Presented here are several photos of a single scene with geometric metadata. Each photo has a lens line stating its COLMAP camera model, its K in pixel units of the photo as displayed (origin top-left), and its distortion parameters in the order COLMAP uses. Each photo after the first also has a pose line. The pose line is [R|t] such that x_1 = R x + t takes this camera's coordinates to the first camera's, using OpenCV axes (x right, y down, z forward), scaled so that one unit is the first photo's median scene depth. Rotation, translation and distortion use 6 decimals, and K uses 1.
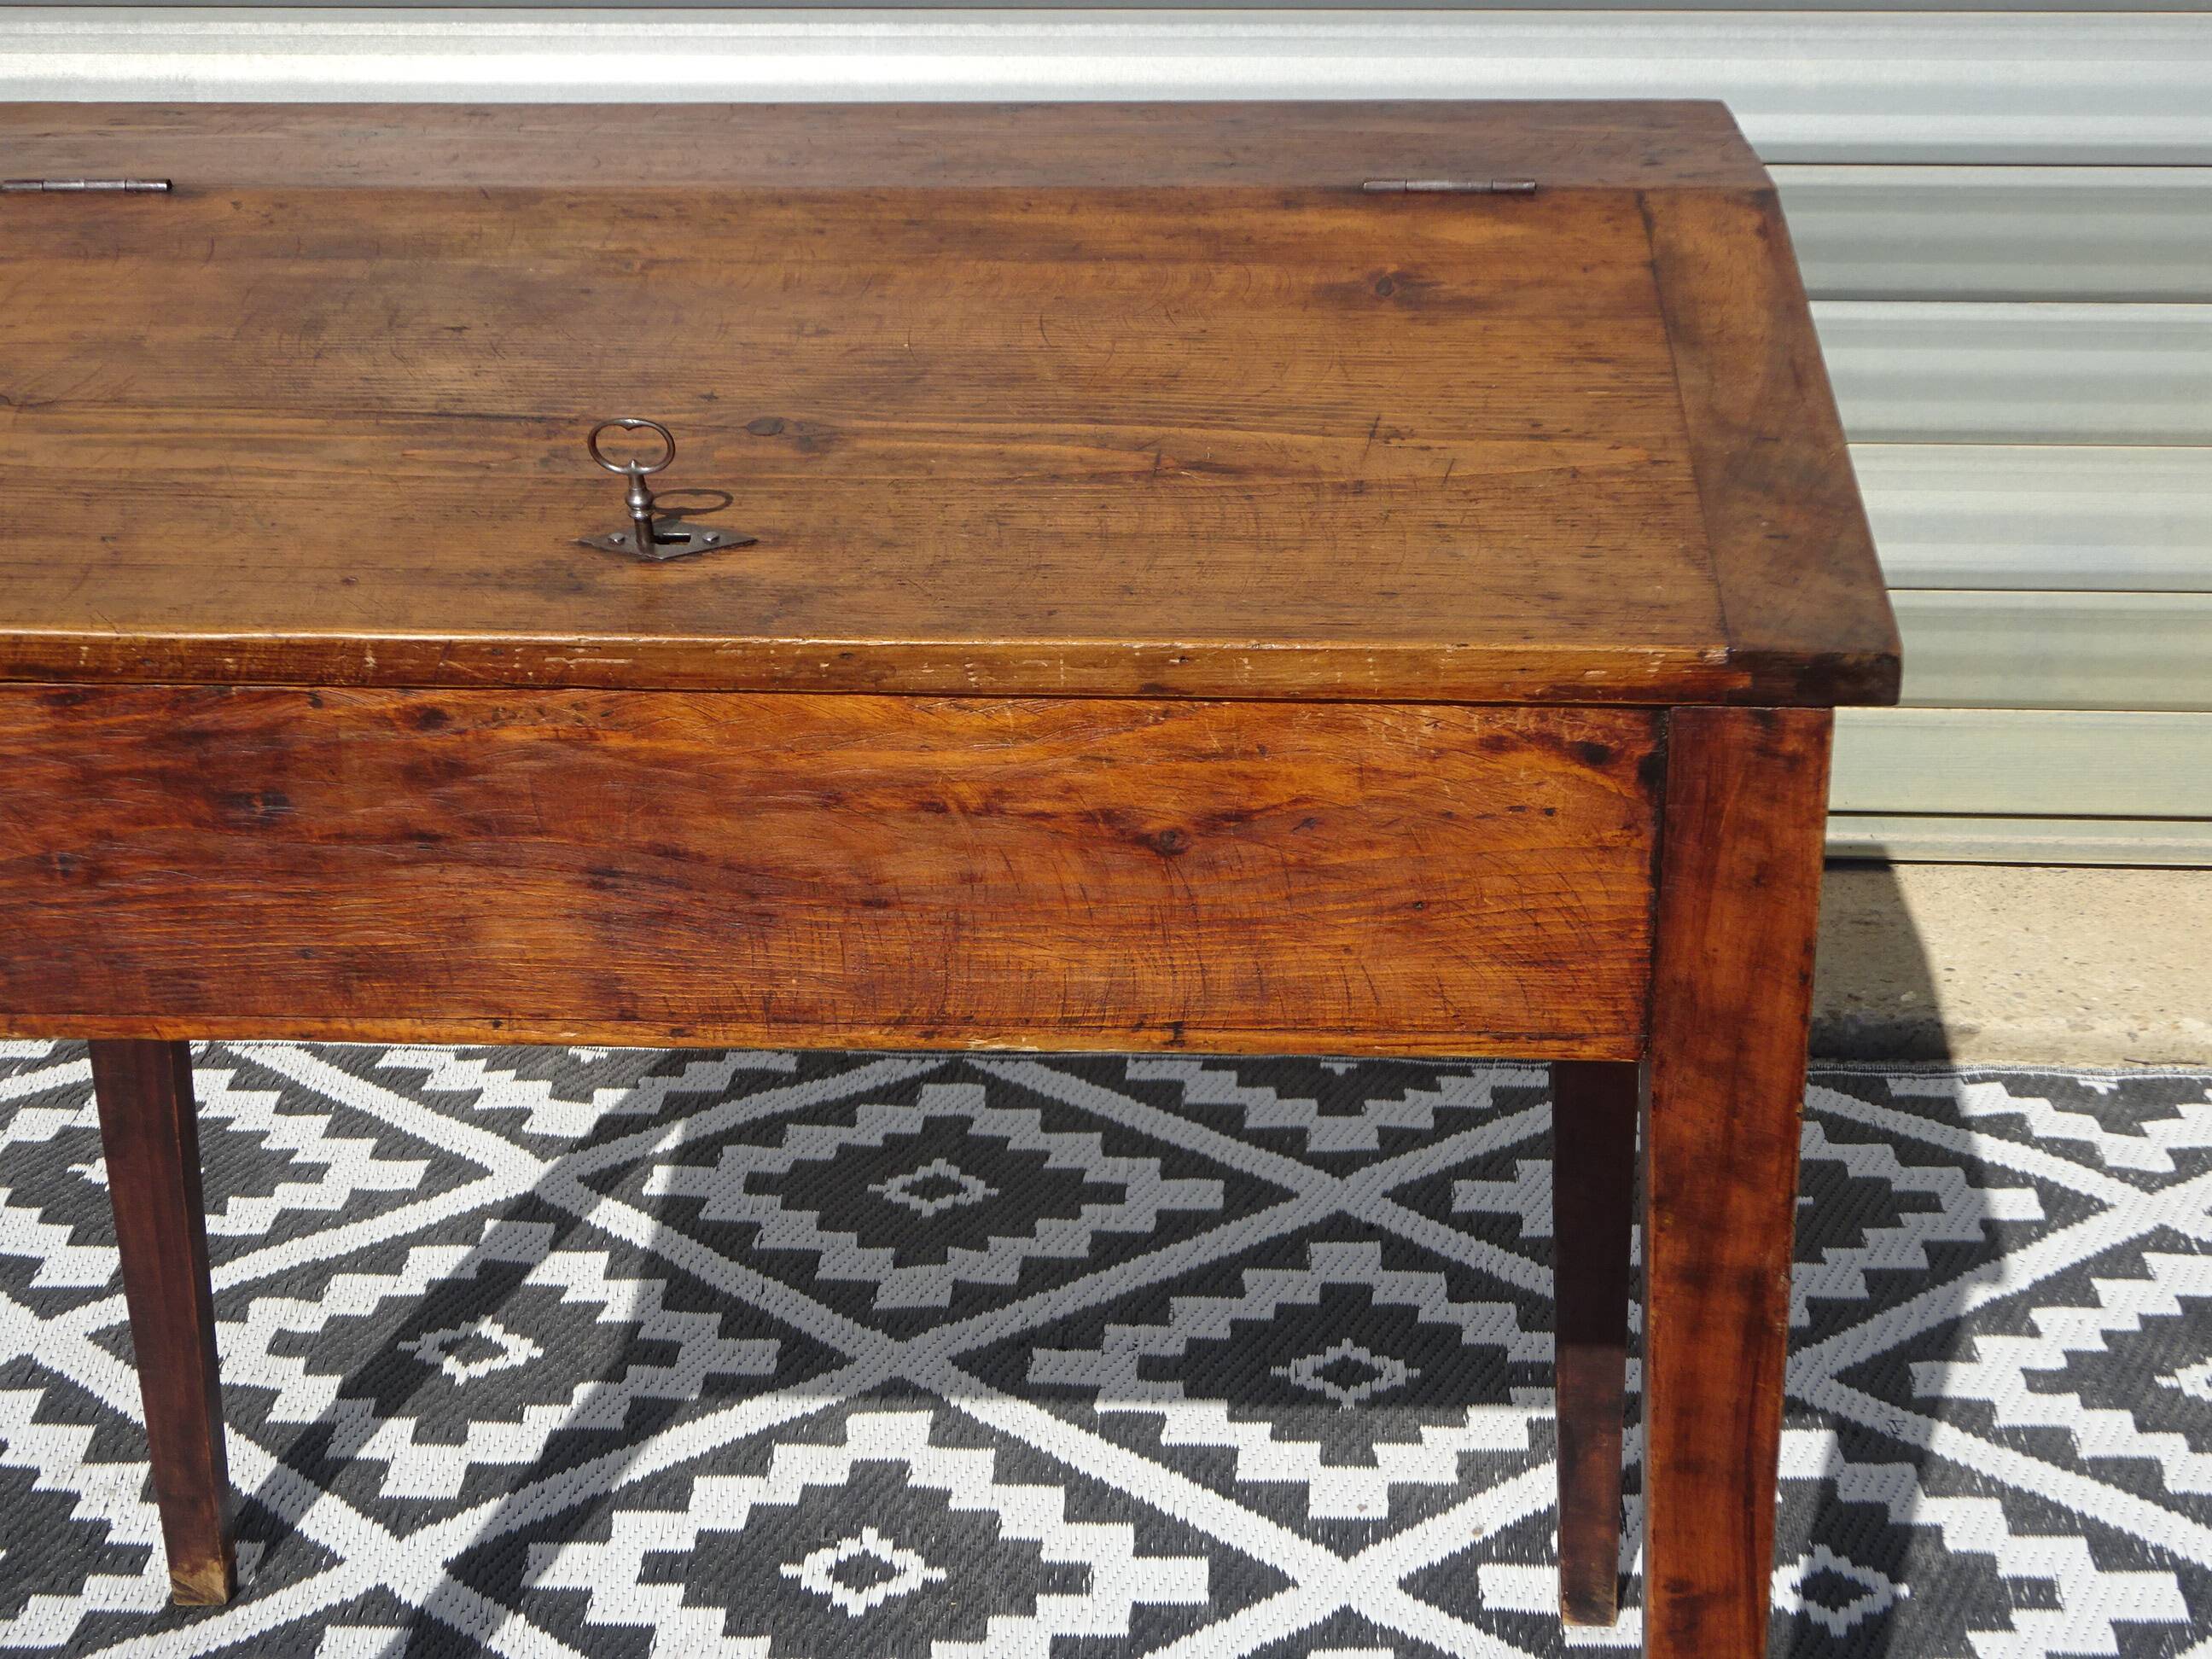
lens RADIAL K [[3404.6, 0, 1101.8], [0, 3404.6, 853.9], [0, 0, 1]] dist [0.016477, 0.000000]
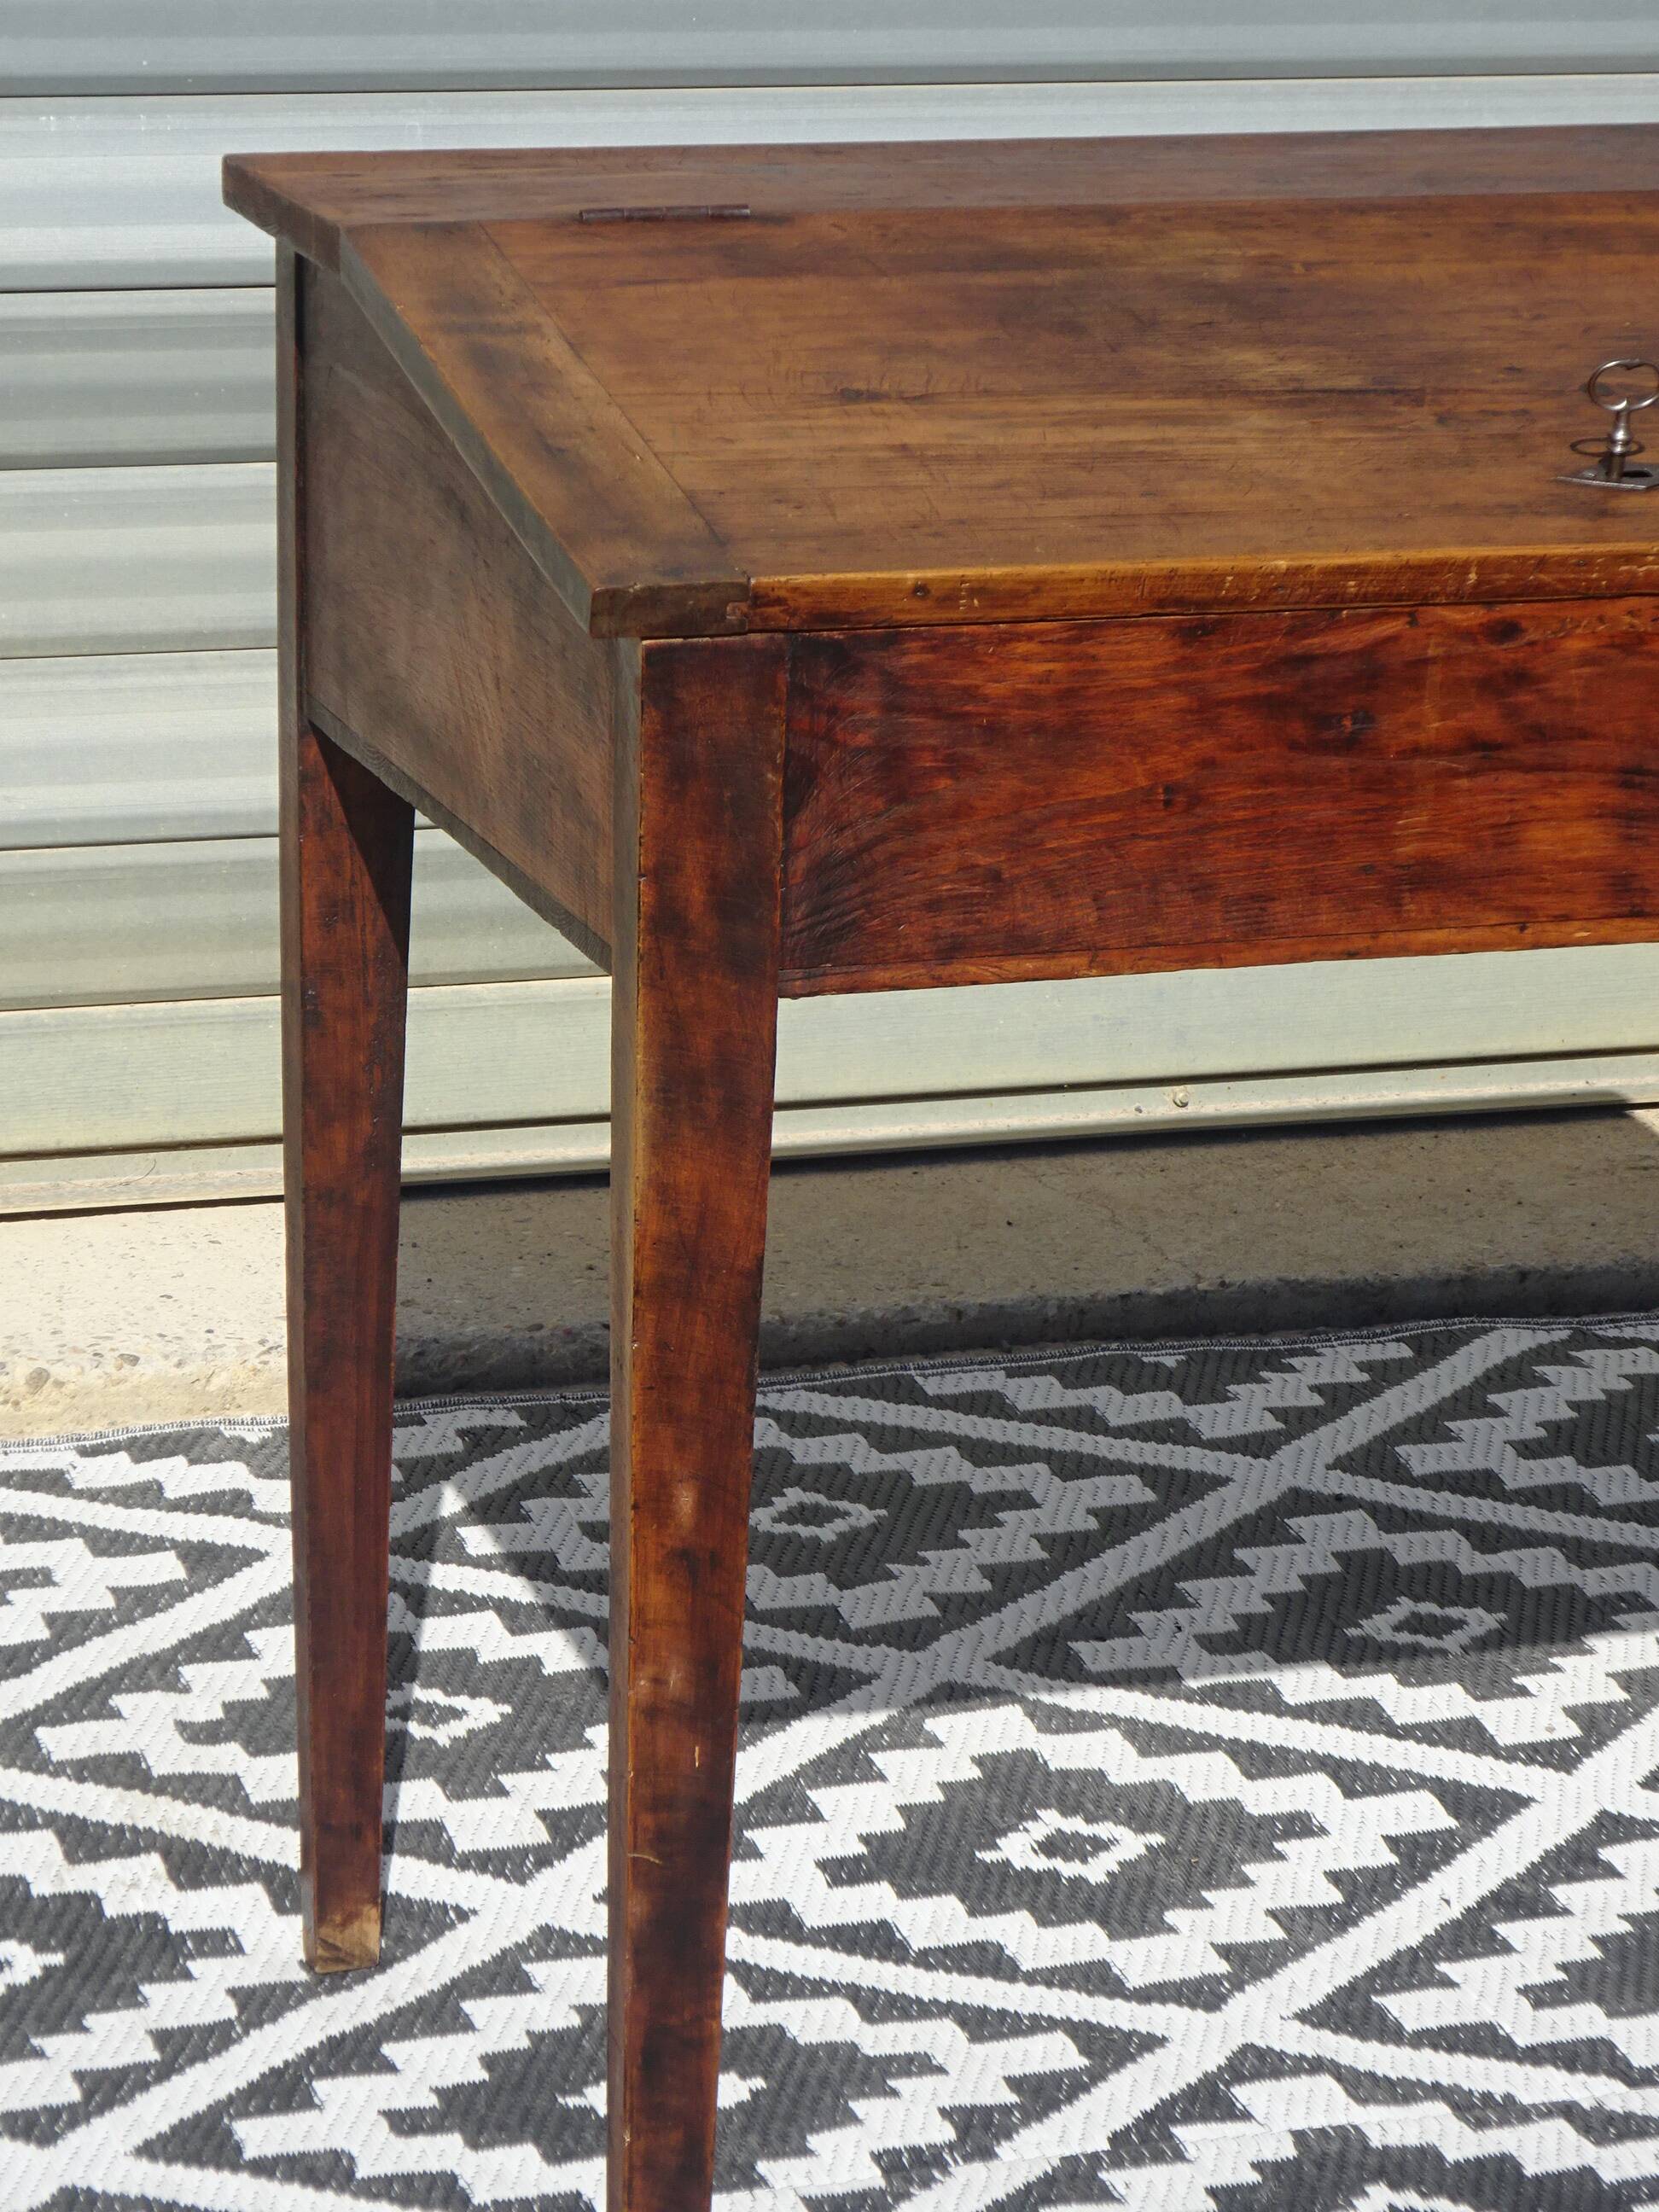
lens RADIAL K [[6435.9, 0, 855.2], [0, 6435.9, 1175.5], [0, 0, 1]] dist [0.026945, 0.000000]
pose [[0.929011, -0.074213, 0.362533, -0.854754], [0.108875, 0.991138, -0.076106, 0.198506], [-0.353672, 0.110174, 0.928858, -0.614407]]
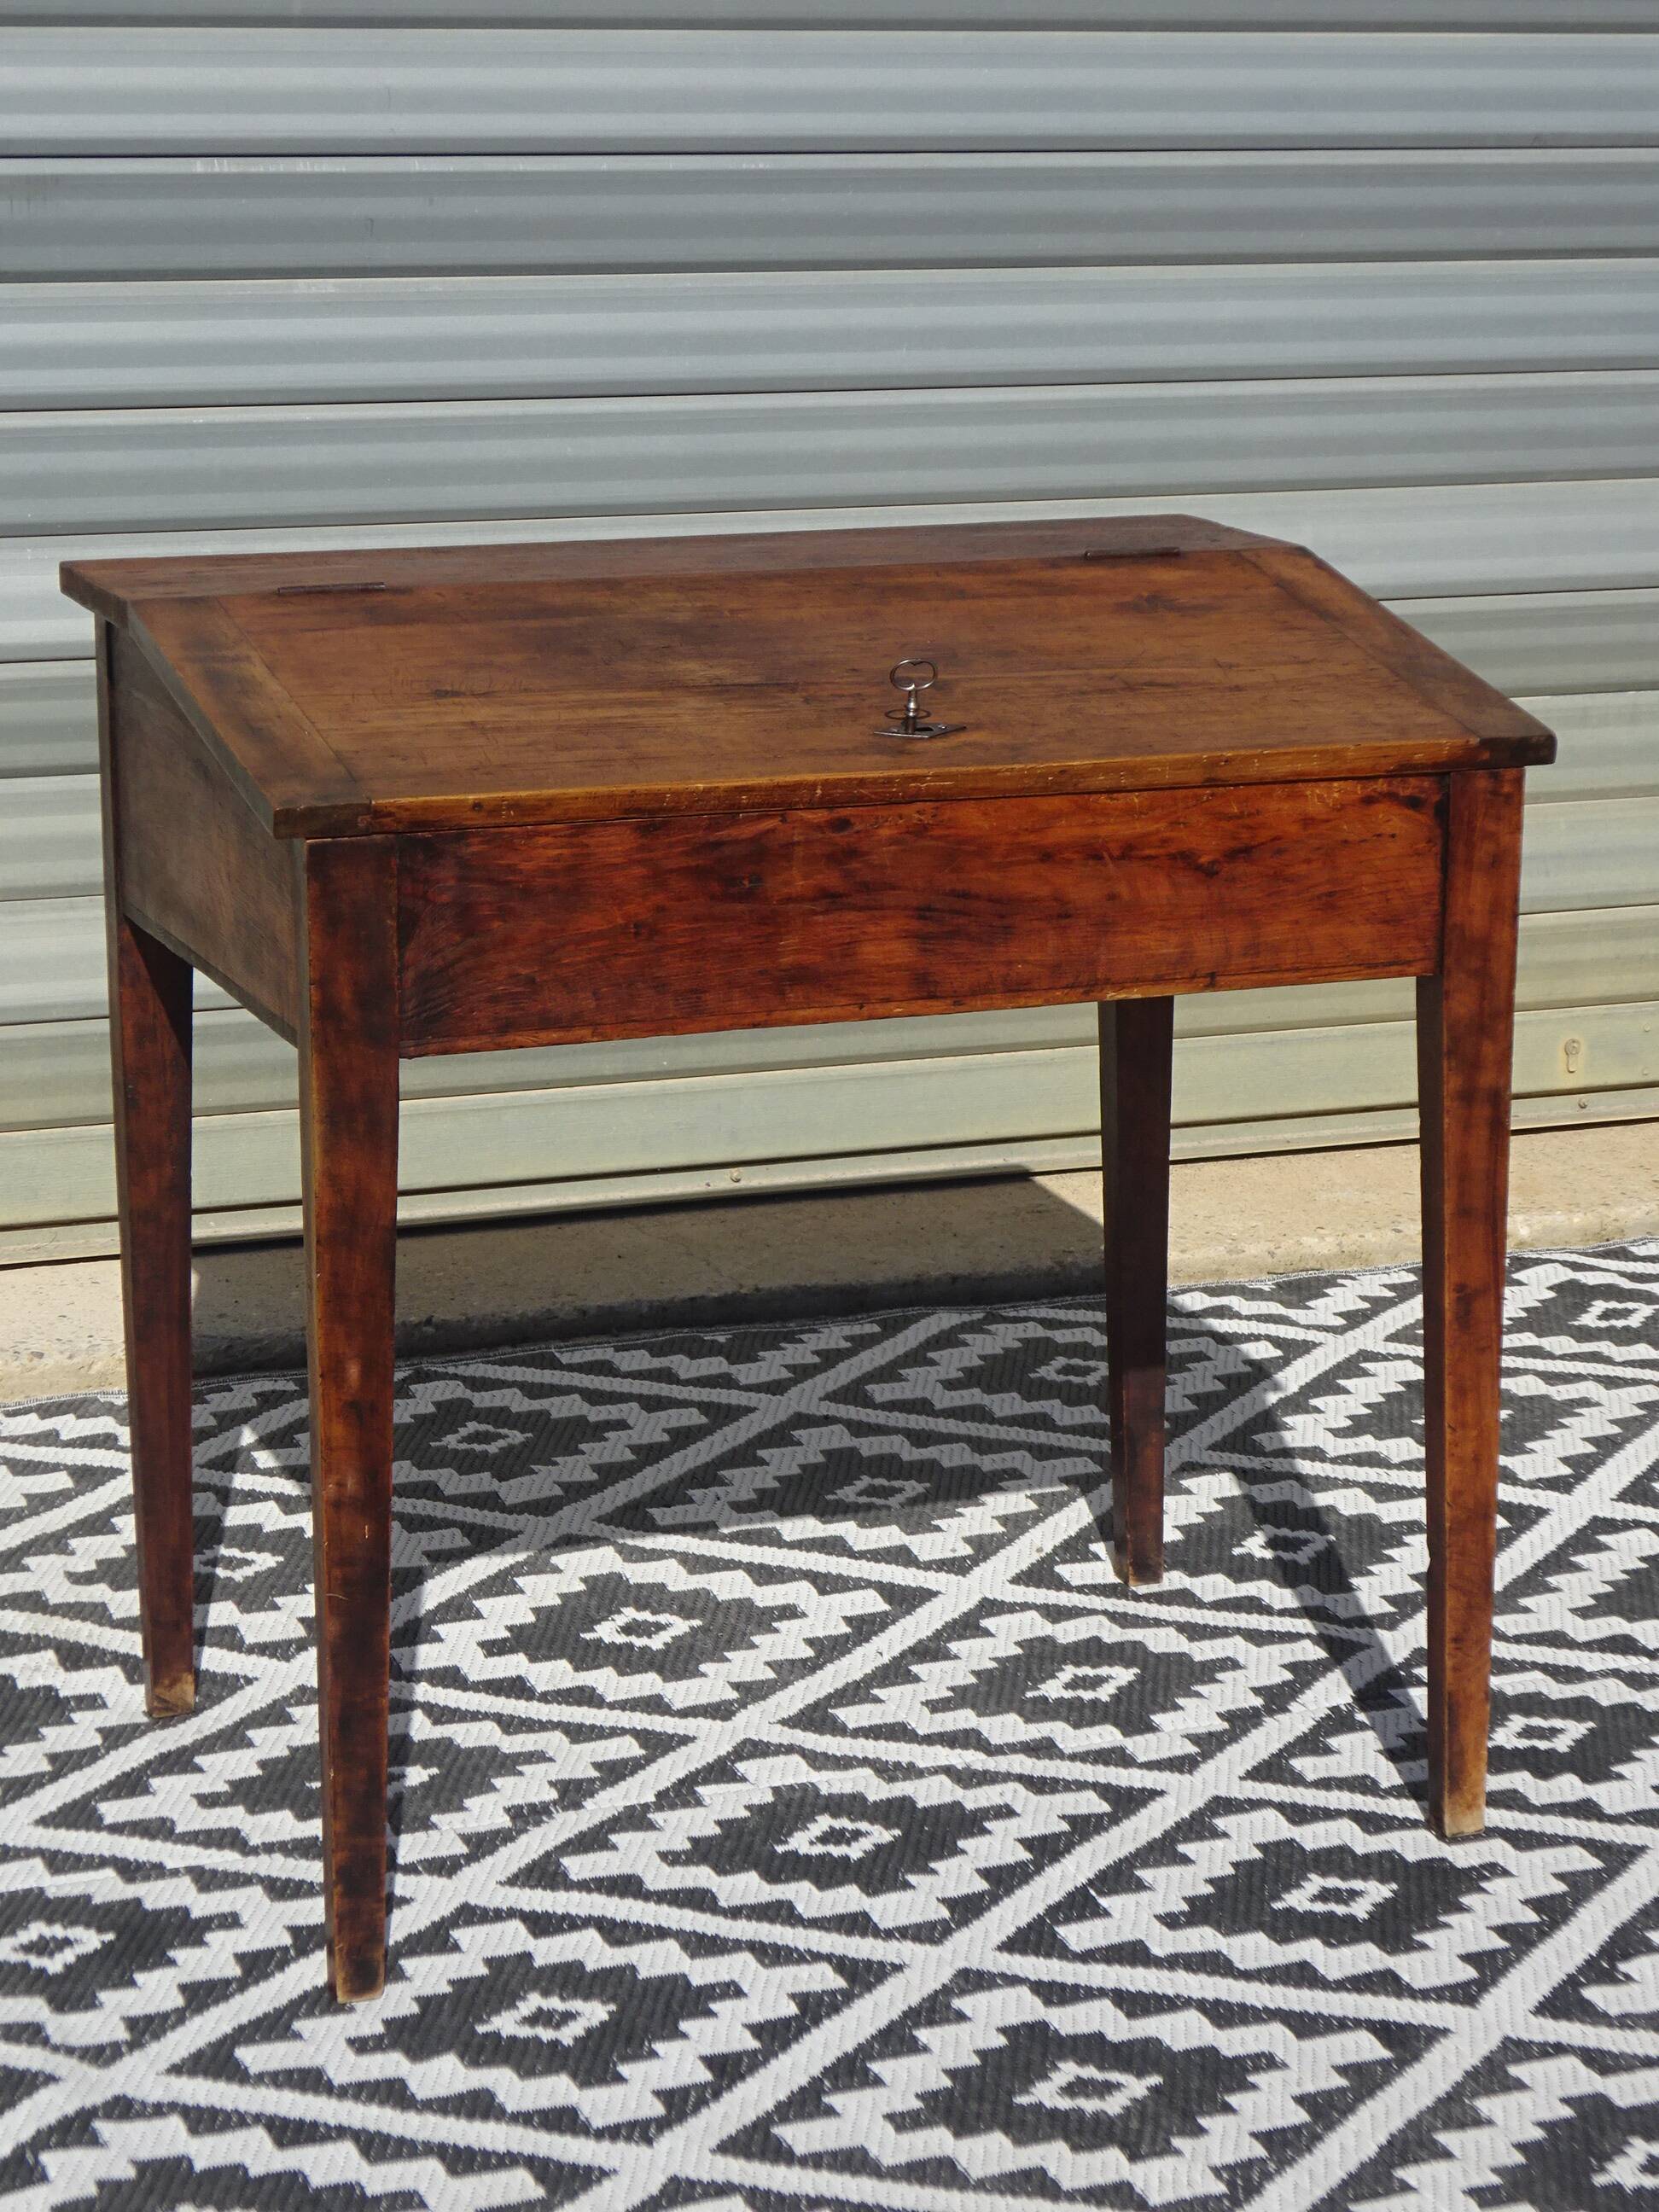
lens RADIAL K [[4695.7, 0, 818.6], [0, 4695.7, 1125.1], [0, 0, 1]] dist [0.039887, 0.000000]
pose [[0.911870, -0.085152, 0.401549, -0.899271], [0.143117, 0.982815, -0.116587, 0.297594], [-0.384720, 0.163781, 0.908387, -0.900583]]
